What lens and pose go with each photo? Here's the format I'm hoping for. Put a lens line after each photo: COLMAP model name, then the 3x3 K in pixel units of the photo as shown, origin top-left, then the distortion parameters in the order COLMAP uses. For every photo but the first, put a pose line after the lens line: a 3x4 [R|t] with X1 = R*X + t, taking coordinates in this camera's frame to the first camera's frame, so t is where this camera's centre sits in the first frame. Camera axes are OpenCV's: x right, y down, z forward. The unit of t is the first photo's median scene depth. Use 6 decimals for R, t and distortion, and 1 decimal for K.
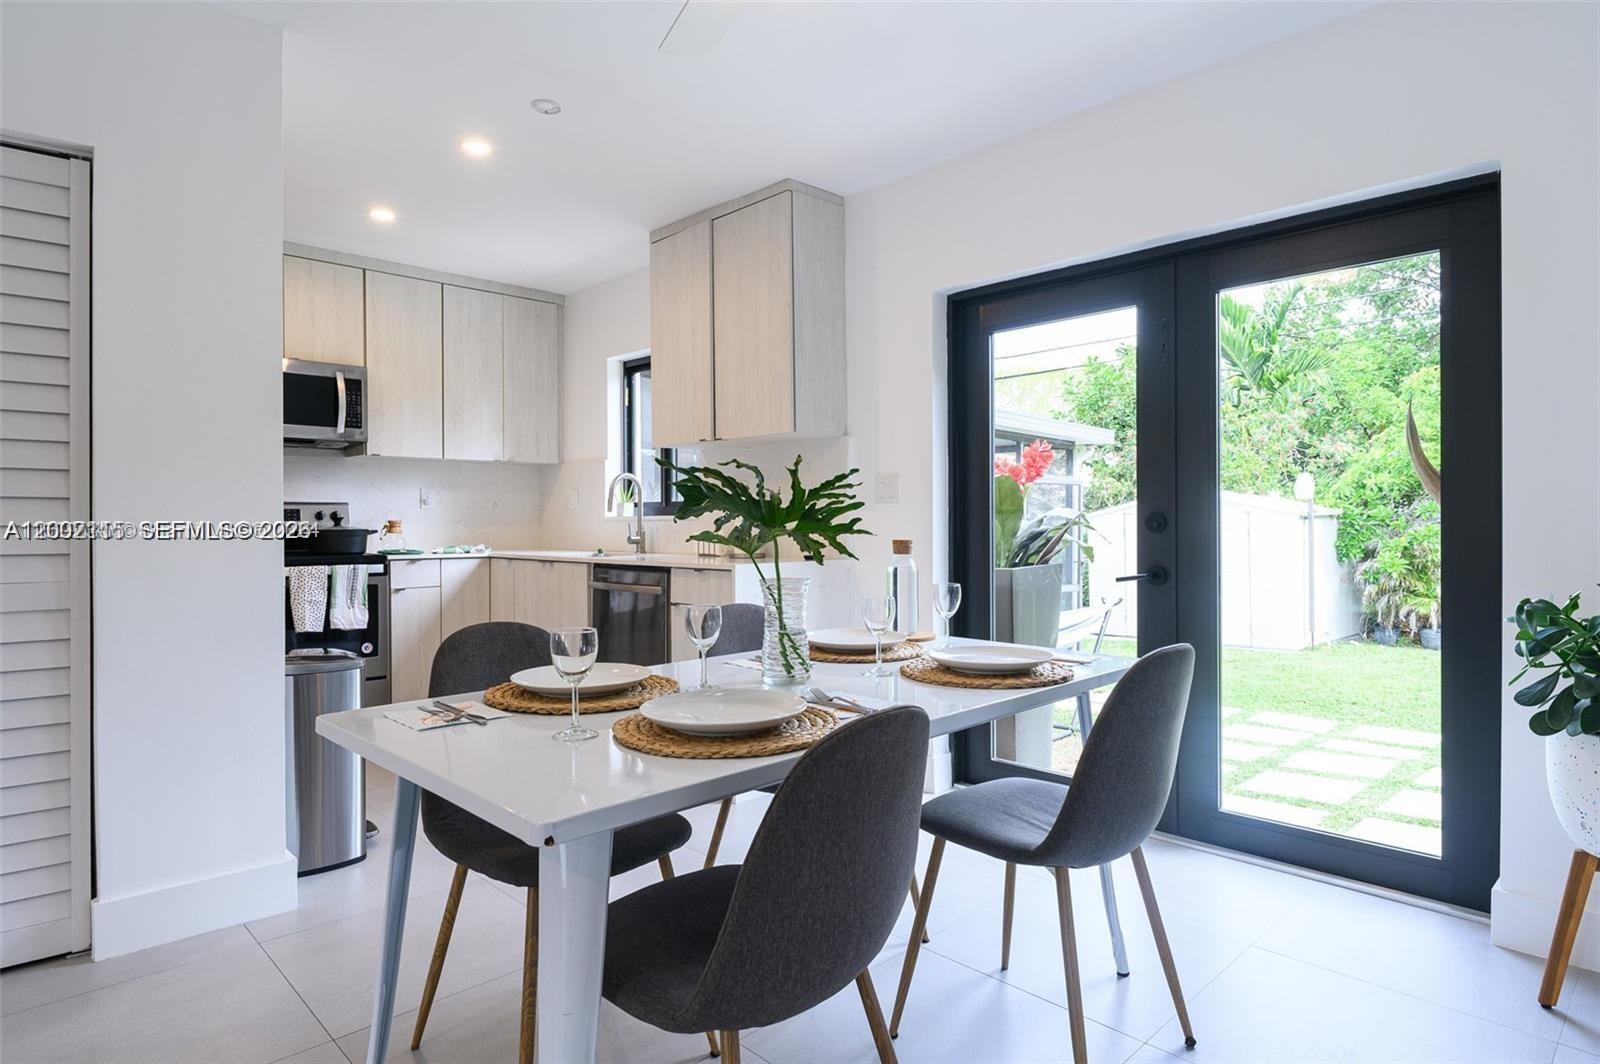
lens RADIAL K [[904.9, 0, 798.3], [0, 904.9, 525.5], [0, 0, 1]] dist [0.003580, 0.000113]
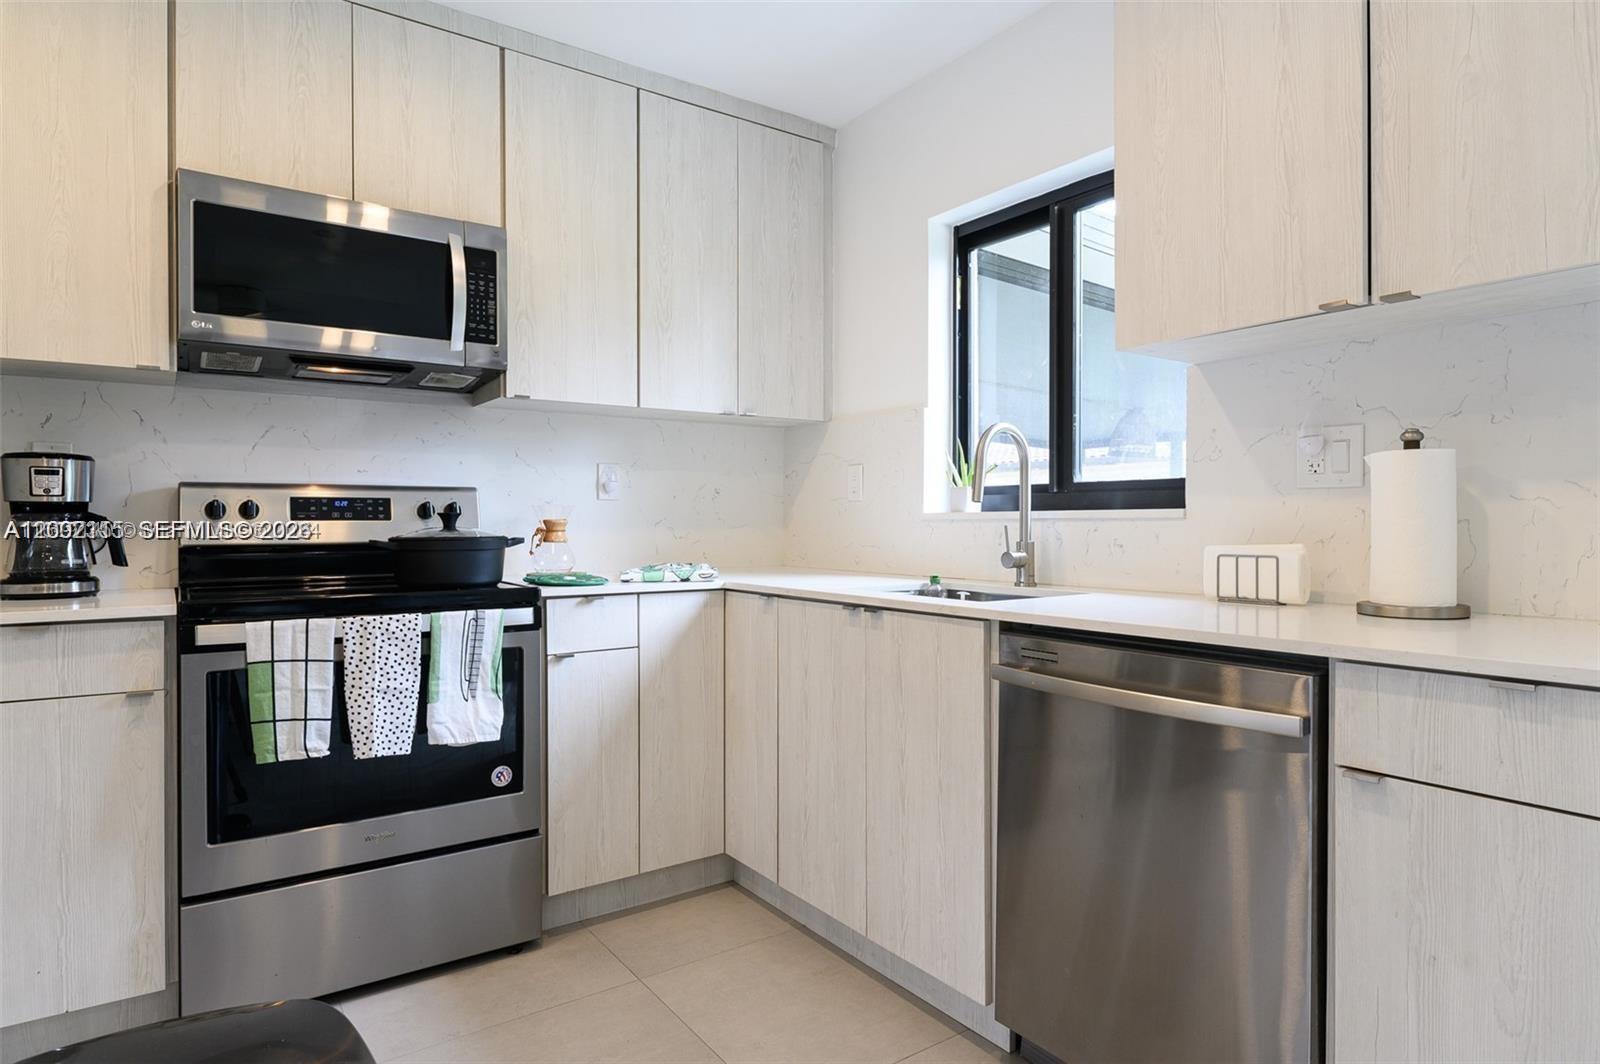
lens RADIAL K [[904.9, 0, 794.8], [0, 904.9, 526.4], [0, 0, 1]] dist [0.003580, 0.000113]
pose [[0.986823, 0.002256, -0.161787, -0.230649], [-0.002228, 0.999997, 0.000355, -0.002090], [0.161787, 0.000010, 0.986826, 0.520874]]
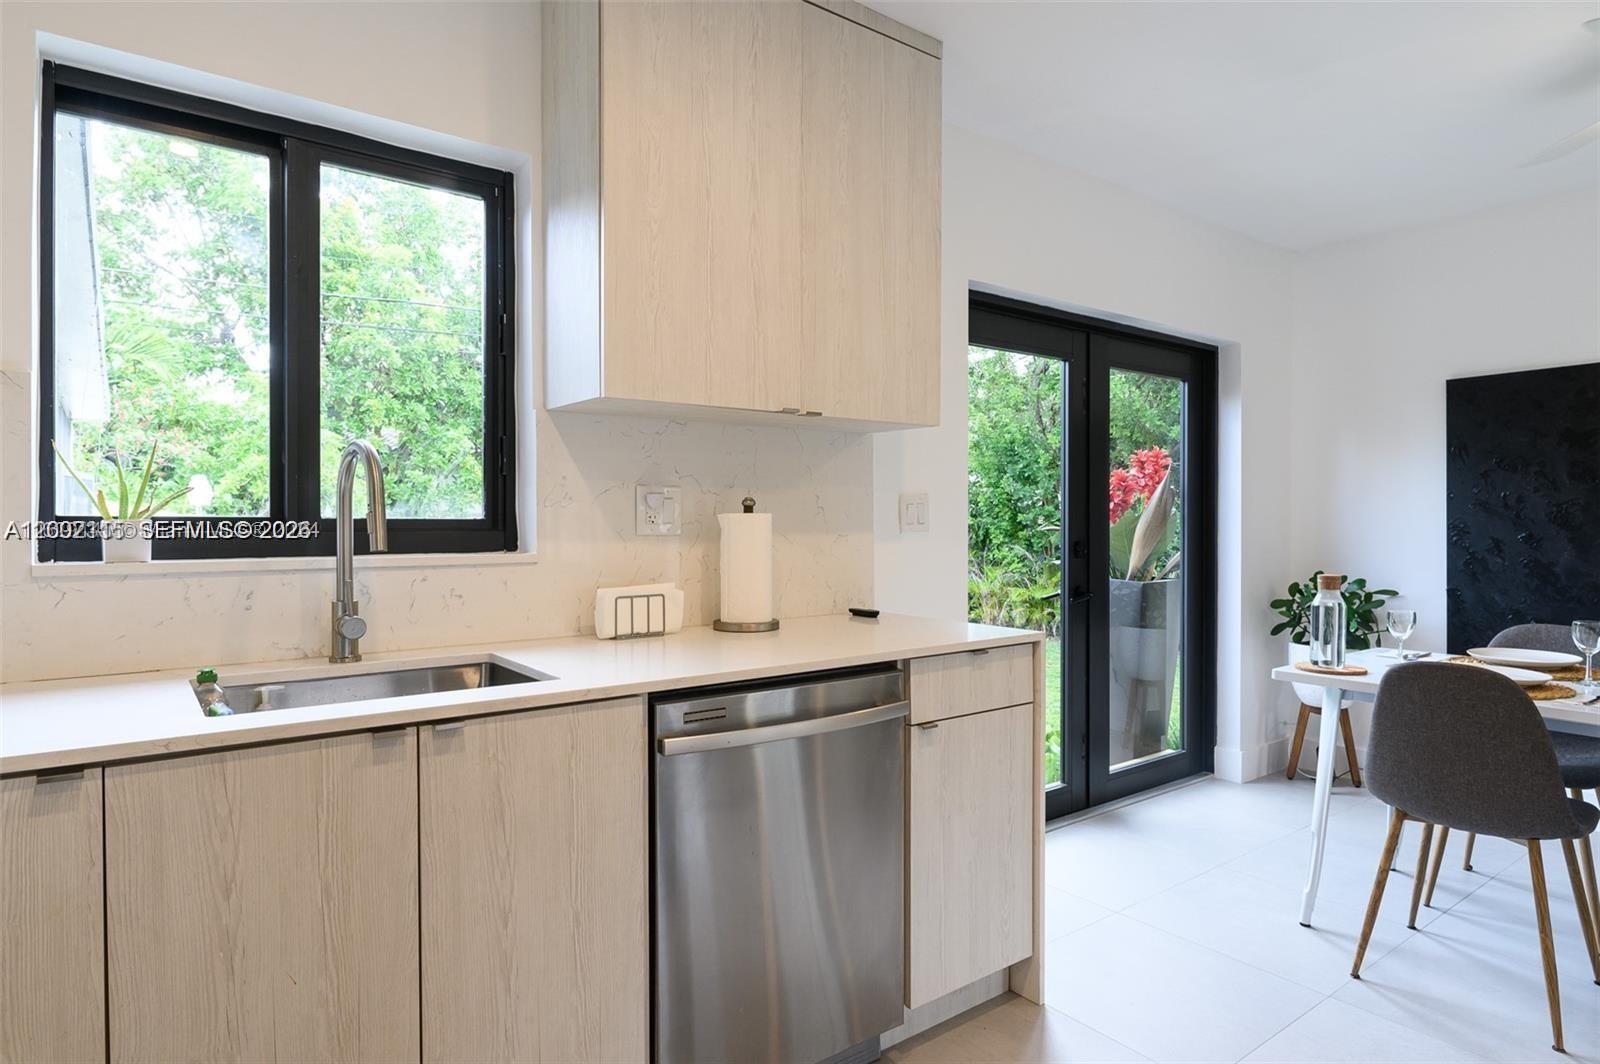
lens RADIAL K [[904.9, 0, 803.2], [0, 904.9, 526.3], [0, 0, 1]] dist [0.003580, 0.000113]
pose [[0.114143, -0.001792, 0.993463, -0.542134], [0.003367, 0.999993, 0.001417, -0.025046], [-0.993459, 0.003183, 0.114149, 0.818975]]
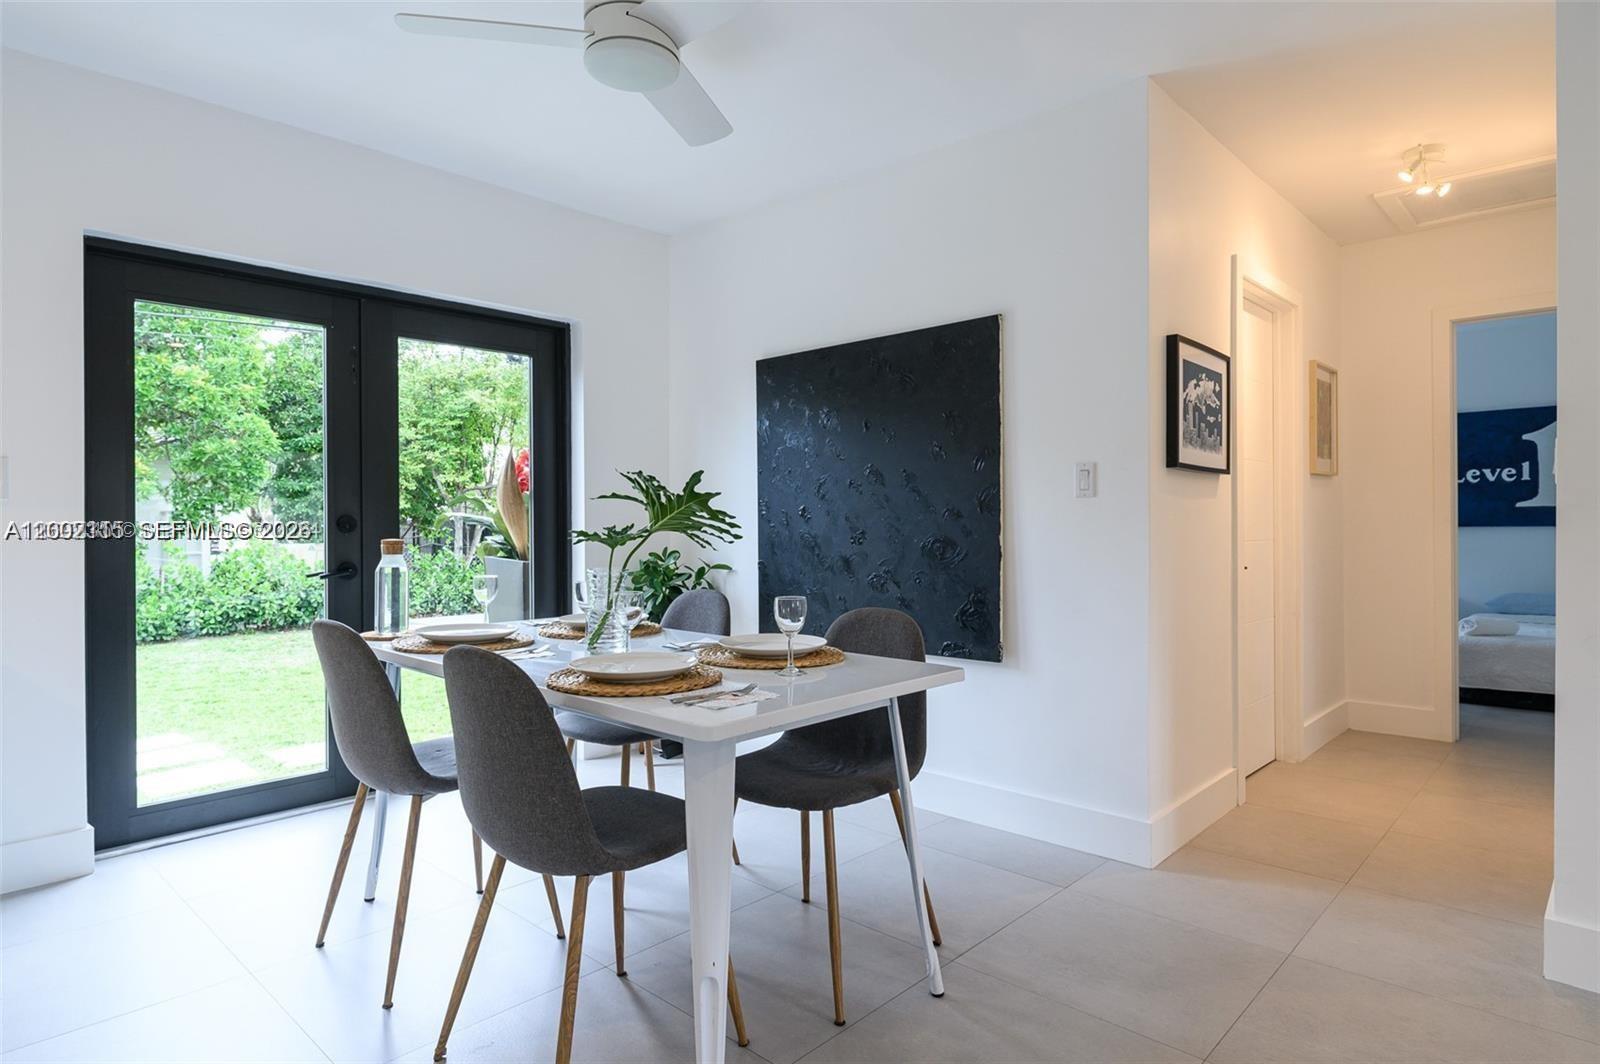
lens RADIAL K [[904.9, 0, 787.5], [0, 904.9, 506.5], [0, 0, 1]] dist [0.003580, 0.000113]
pose [[-0.036779, 0.018783, 0.999147, -0.504347], [0.008810, 0.999791, -0.018471, -0.000286], [-0.999285, 0.008124, -0.036936, 0.331126]]
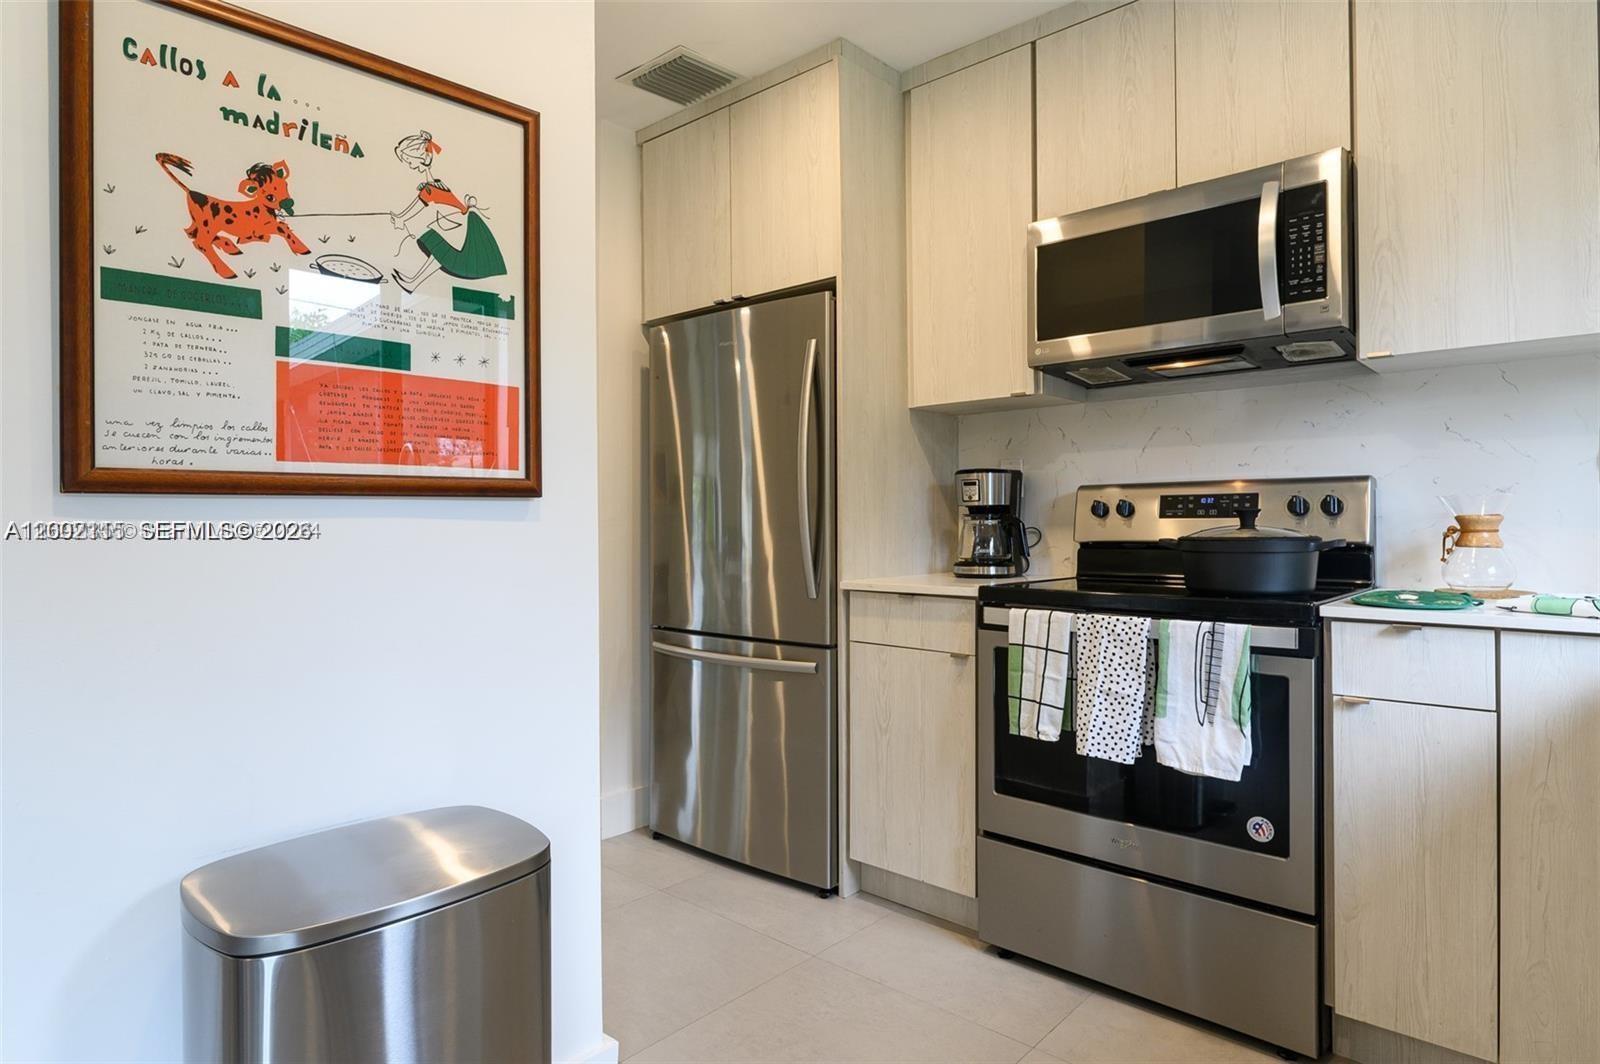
lens RADIAL K [[904.9, 0, 791.1], [0, 904.9, 519.1], [0, 0, 1]] dist [0.003580, 0.000113]
pose [[0.064537, -0.000065, -0.997915, -0.079541], [0.000133, 1.000000, -0.000057, -0.004260], [0.997915, -0.000129, 0.064537, 0.741289]]
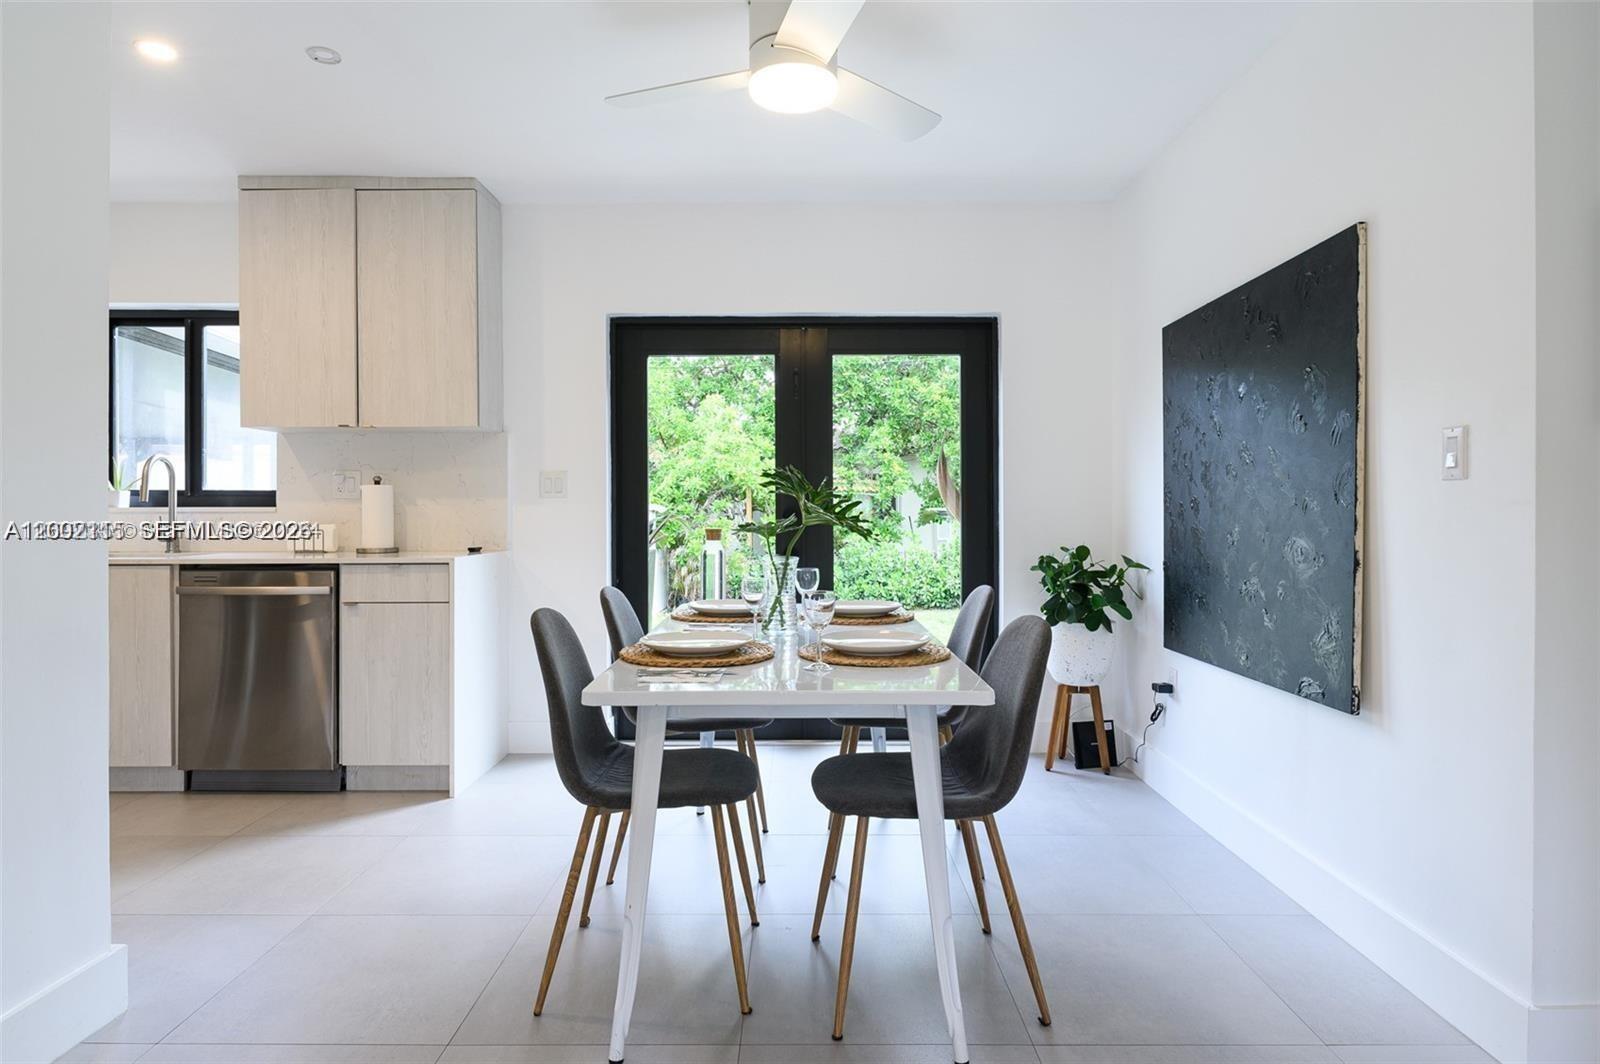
lens RADIAL K [[904.9, 0, 796.9], [0, 904.9, 517.6], [0, 0, 1]] dist [0.003580, 0.000113]
pose [[0.701622, 0.000524, 0.712549, -0.383801], [0.000835, 0.999998, -0.001558, 0.000728], [-0.712549, 0.001688, 0.701621, 0.021702]]
